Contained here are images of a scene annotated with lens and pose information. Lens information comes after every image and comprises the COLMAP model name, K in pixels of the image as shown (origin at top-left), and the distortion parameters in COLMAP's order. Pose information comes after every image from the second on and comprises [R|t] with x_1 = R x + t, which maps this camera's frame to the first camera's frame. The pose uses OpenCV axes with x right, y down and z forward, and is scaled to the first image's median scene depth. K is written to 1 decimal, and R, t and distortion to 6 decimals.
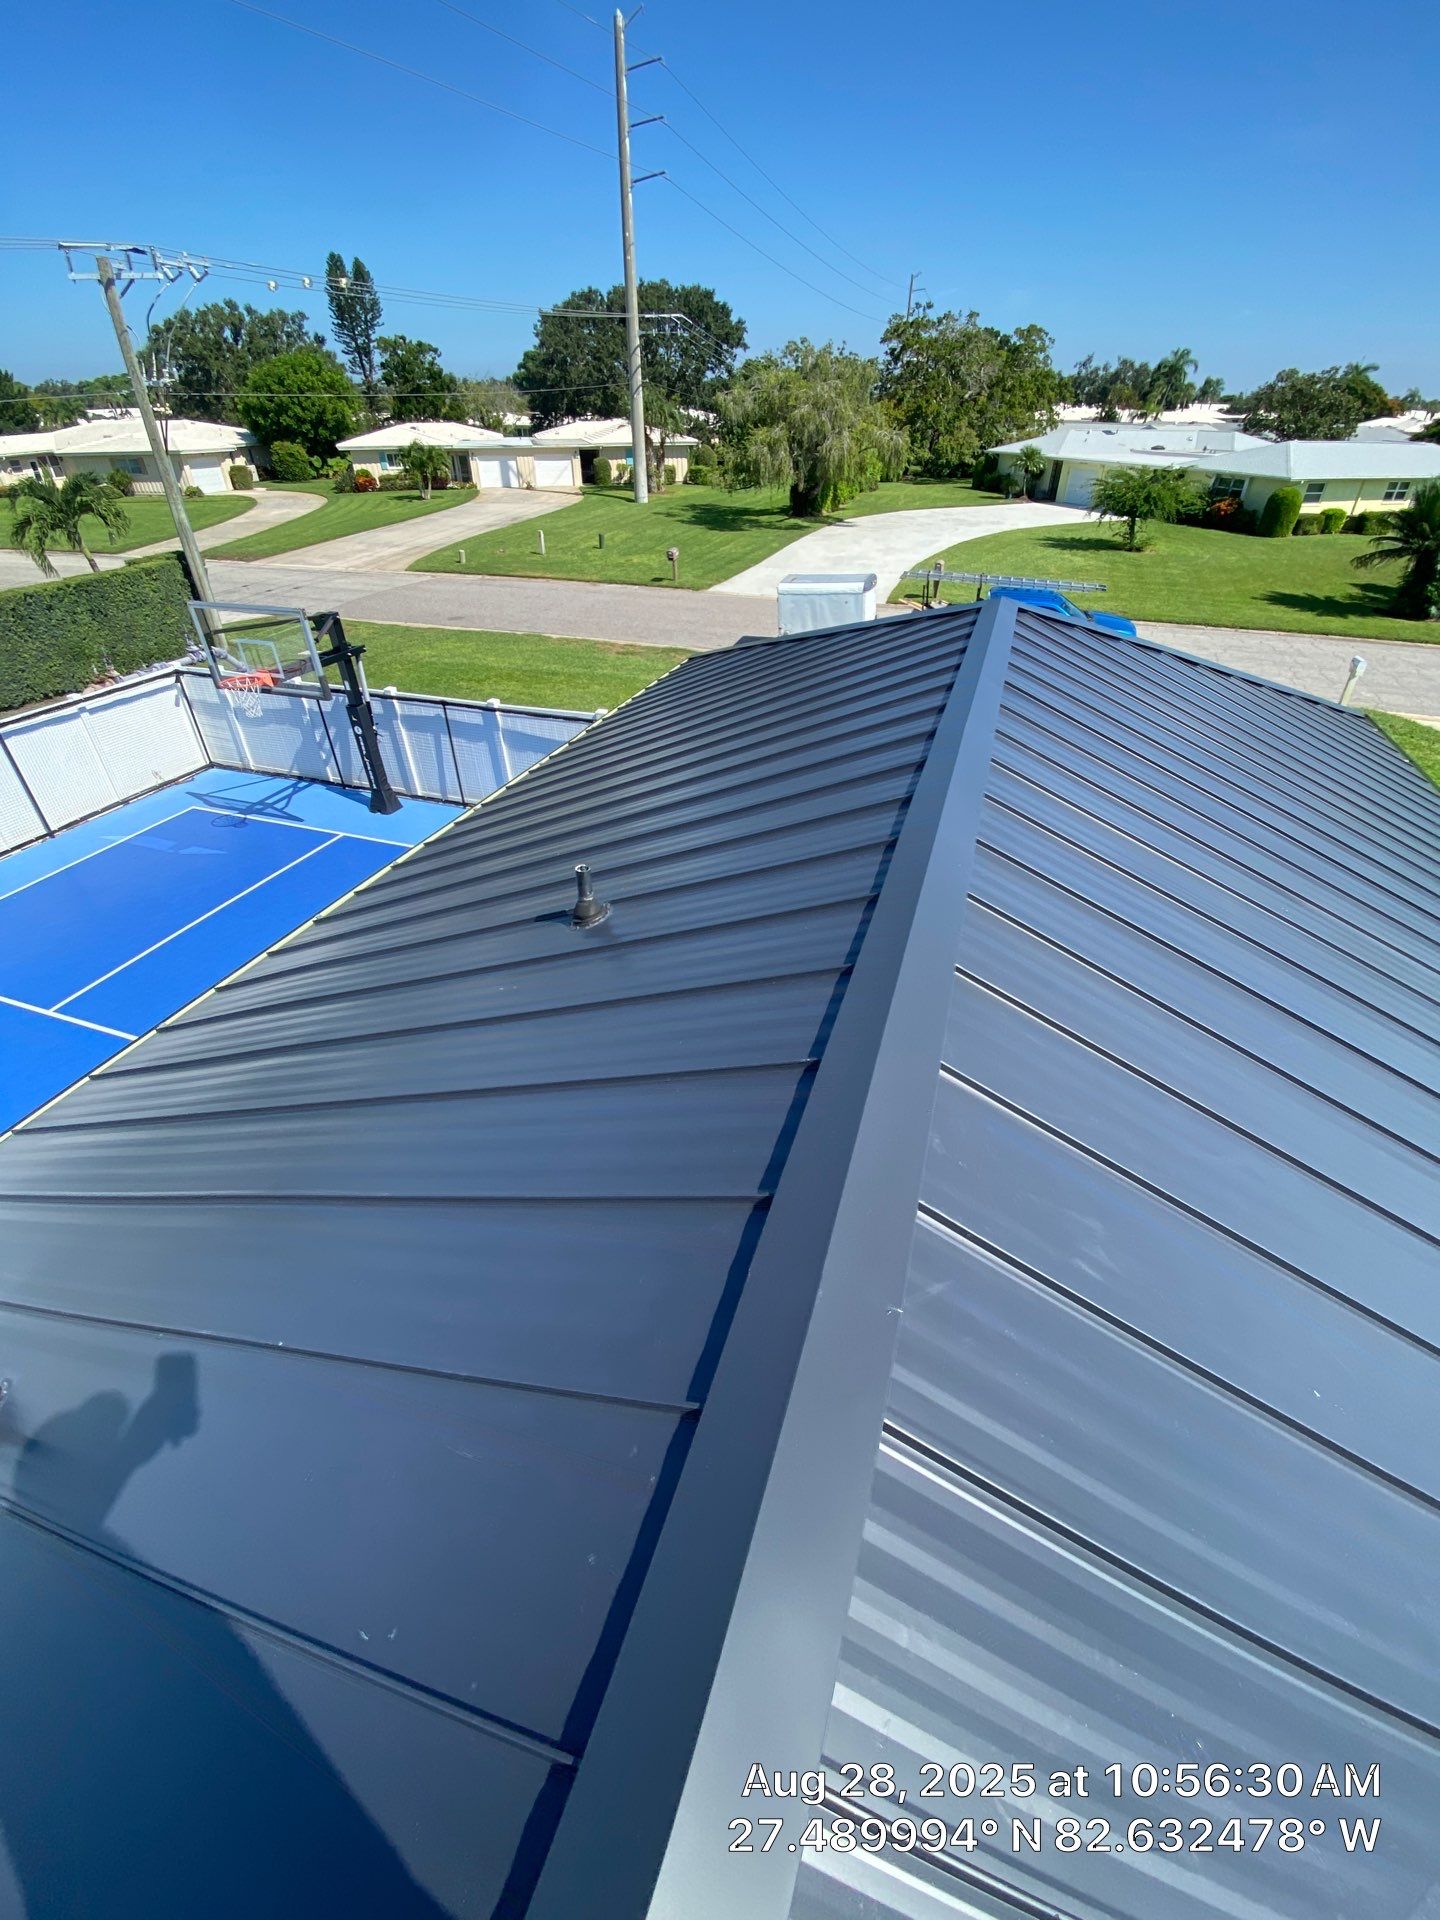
lens RADIAL K [[774.5, 0, 717.0], [0, 774.5, 958.5], [0, 0, 1]] dist [0.006475, -0.015153]
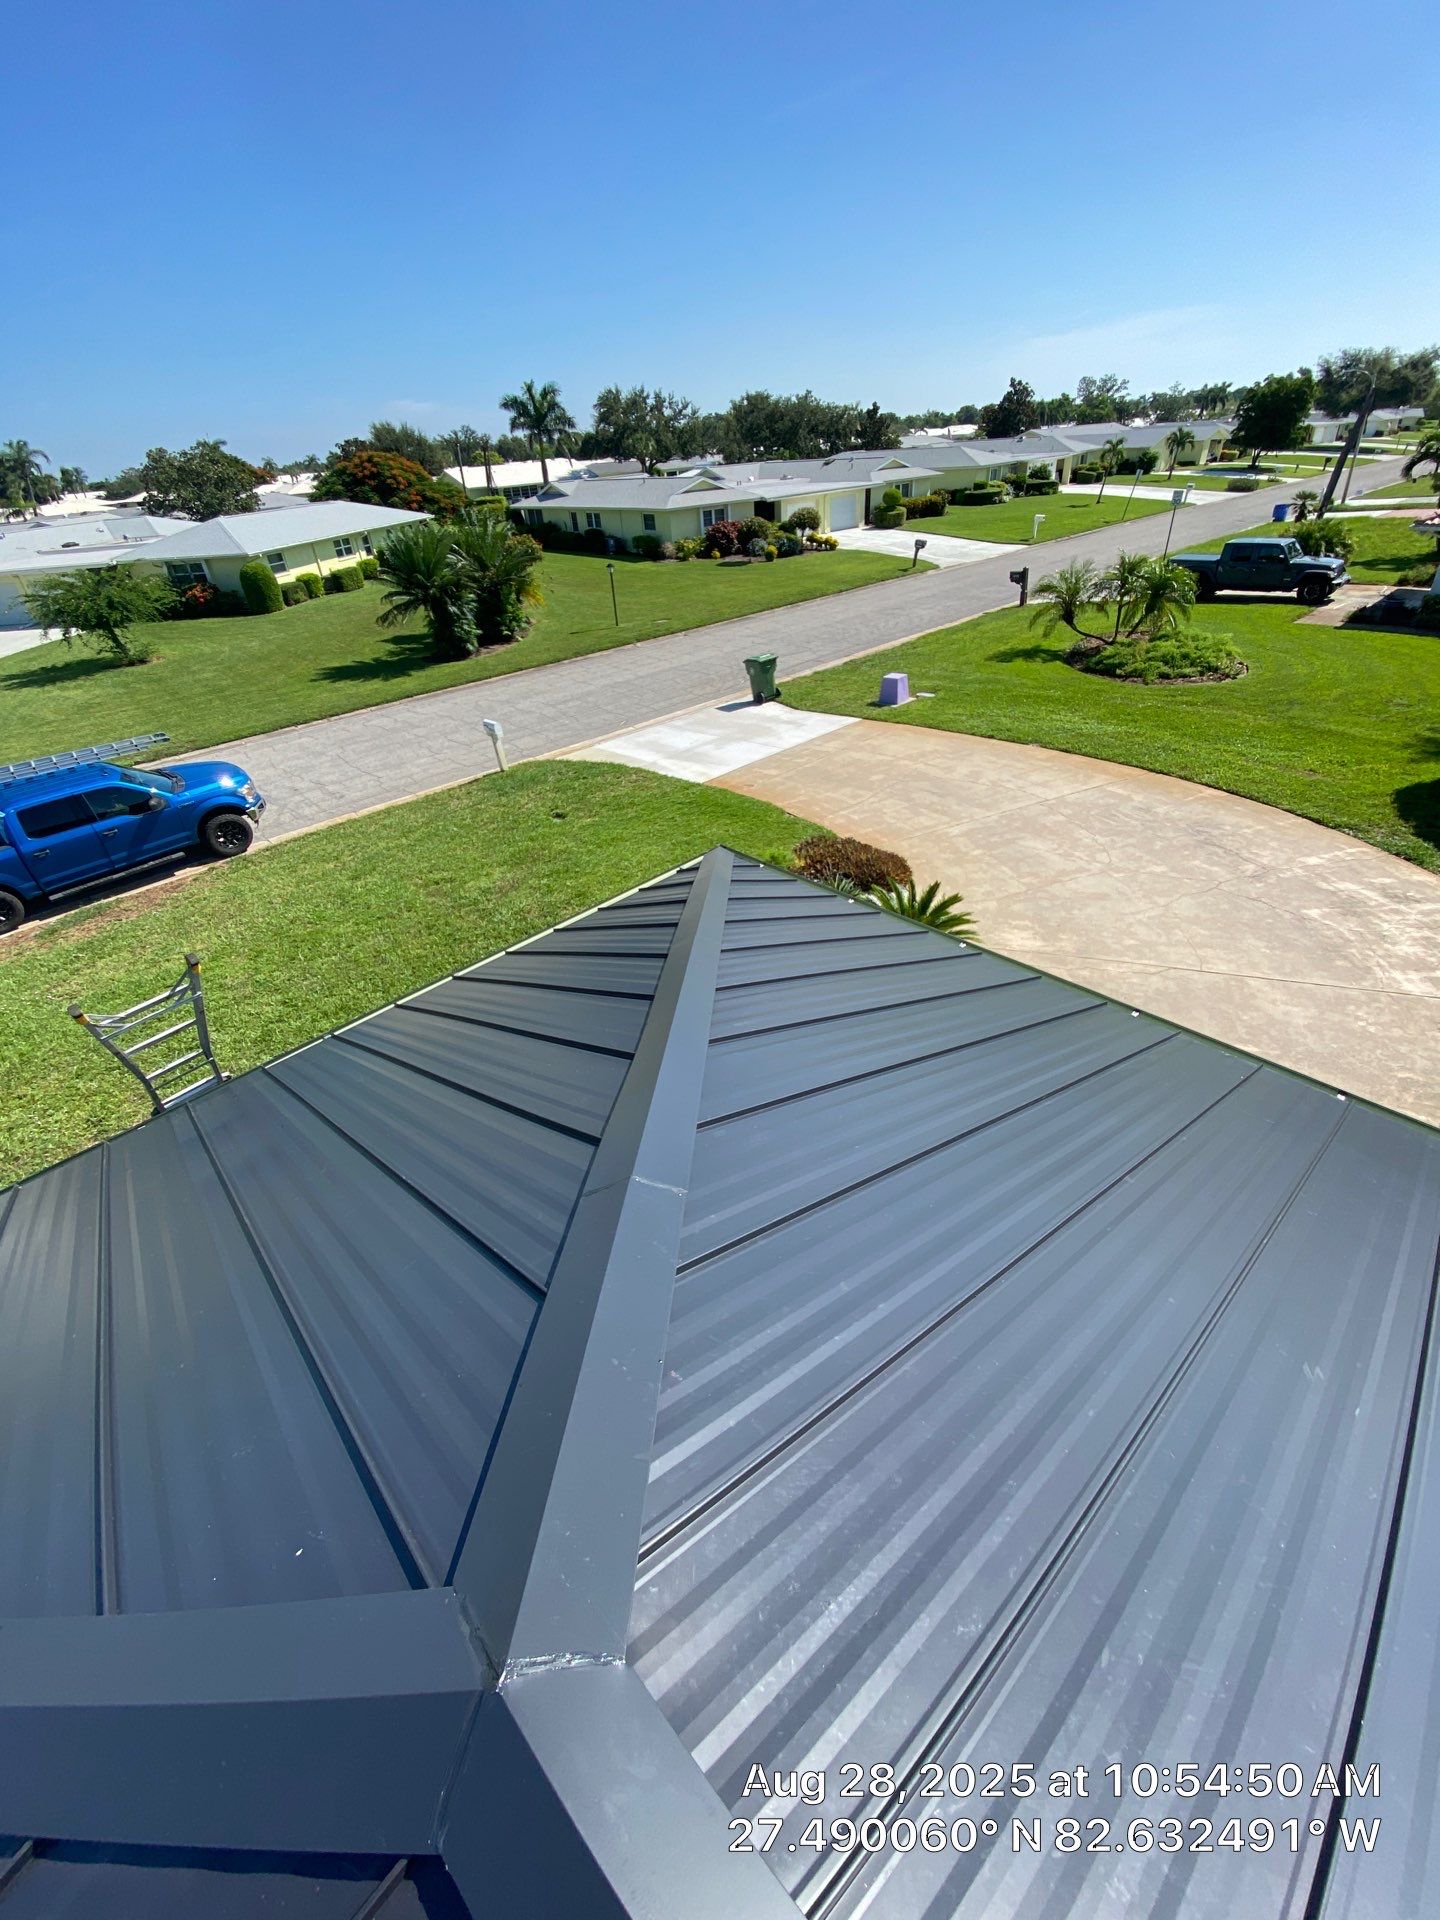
lens RADIAL K [[774.5, 0, 726.8], [0, 774.5, 959.0], [0, 0, 1]] dist [0.006475, -0.015153]
pose [[0.446973, -0.512052, 0.733497, 0.054468], [0.564678, 0.797458, 0.212604, -0.089948], [-0.693797, 0.319161, 0.645587, 0.128098]]
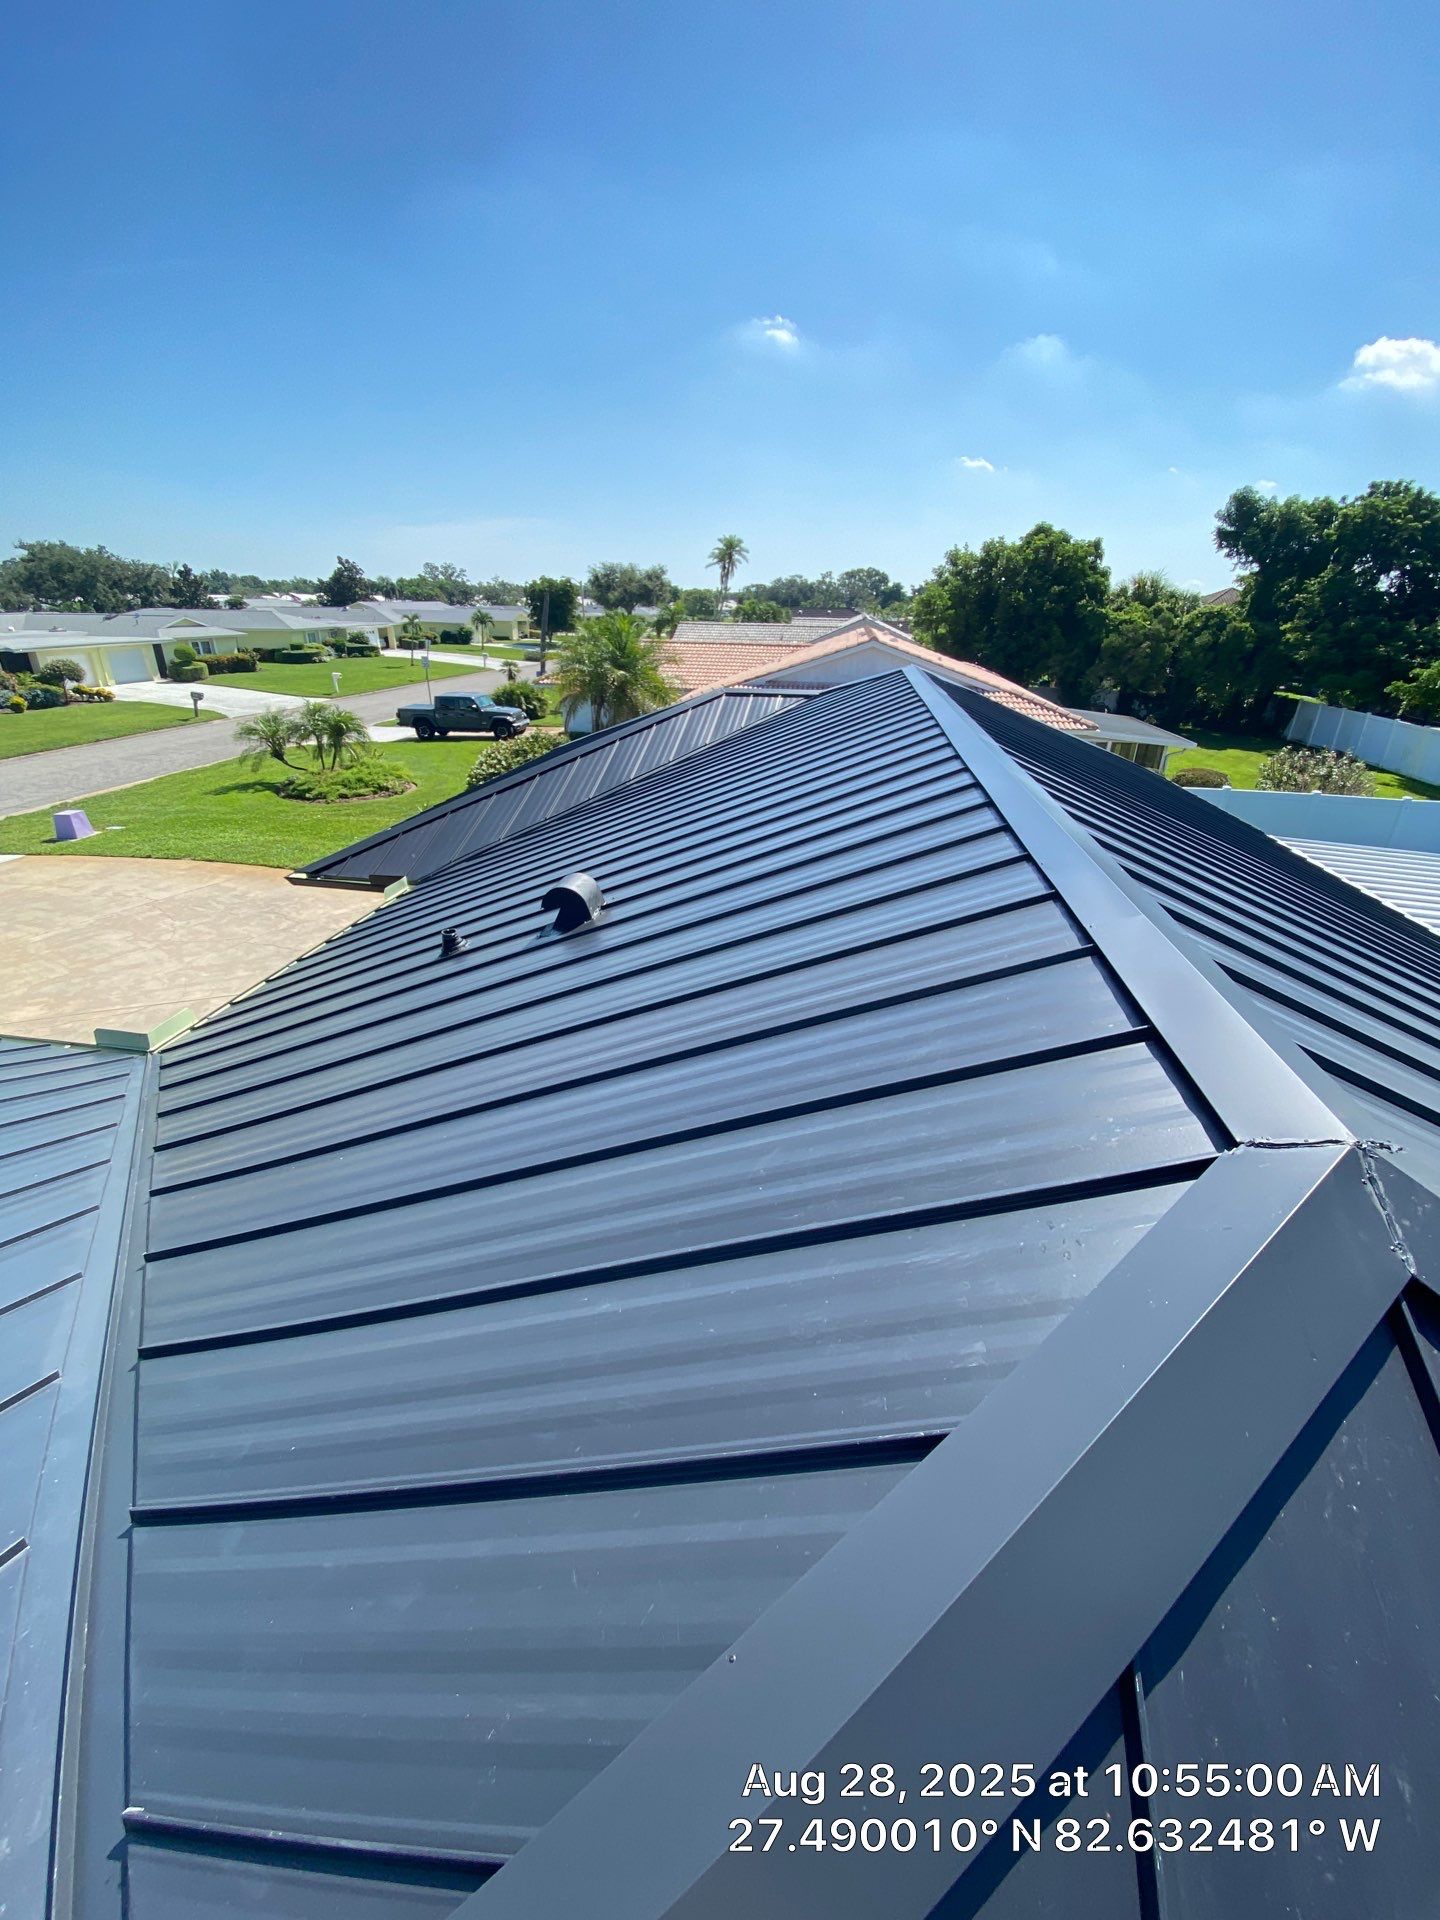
lens RADIAL K [[774.5, 0, 725.7], [0, 774.5, 958.3], [0, 0, 1]] dist [0.006475, -0.015153]
pose [[-0.194236, -0.404610, 0.893624, -0.008361], [0.550553, 0.709005, 0.440686, 0.015555], [-0.811889, 0.577584, 0.085045, -0.021615]]
